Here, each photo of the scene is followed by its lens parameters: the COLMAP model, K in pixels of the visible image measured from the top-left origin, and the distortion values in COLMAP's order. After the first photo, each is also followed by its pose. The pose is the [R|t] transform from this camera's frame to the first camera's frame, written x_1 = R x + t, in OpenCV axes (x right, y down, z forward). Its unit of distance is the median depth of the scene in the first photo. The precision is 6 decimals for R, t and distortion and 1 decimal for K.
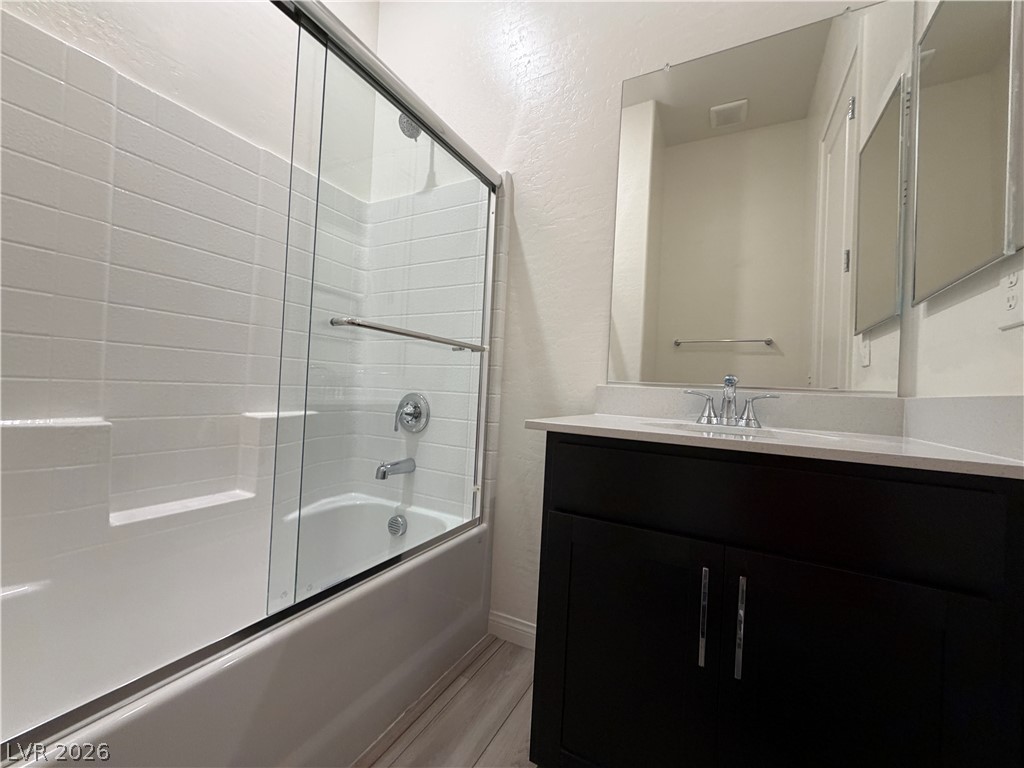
lens RADIAL K [[409.3, 0, 508.2], [0, 409.3, 384.9], [0, 0, 1]] dist [0.002382, -0.000334]
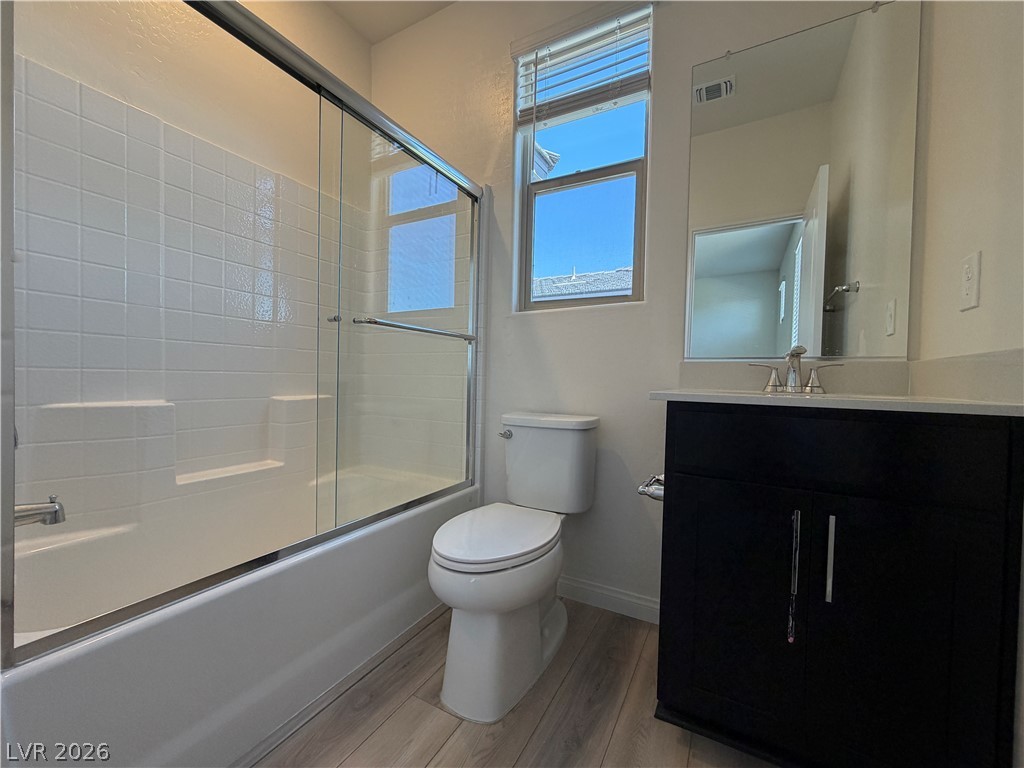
lens RADIAL K [[409.3, 0, 508.2], [0, 409.3, 384.9], [0, 0, 1]] dist [0.002382, -0.000334]
pose [[0.999433, -0.025471, 0.022038, 0.020283], [0.024737, 0.999150, 0.032966, 0.013467], [-0.022859, -0.032402, 0.999213, -0.208101]]
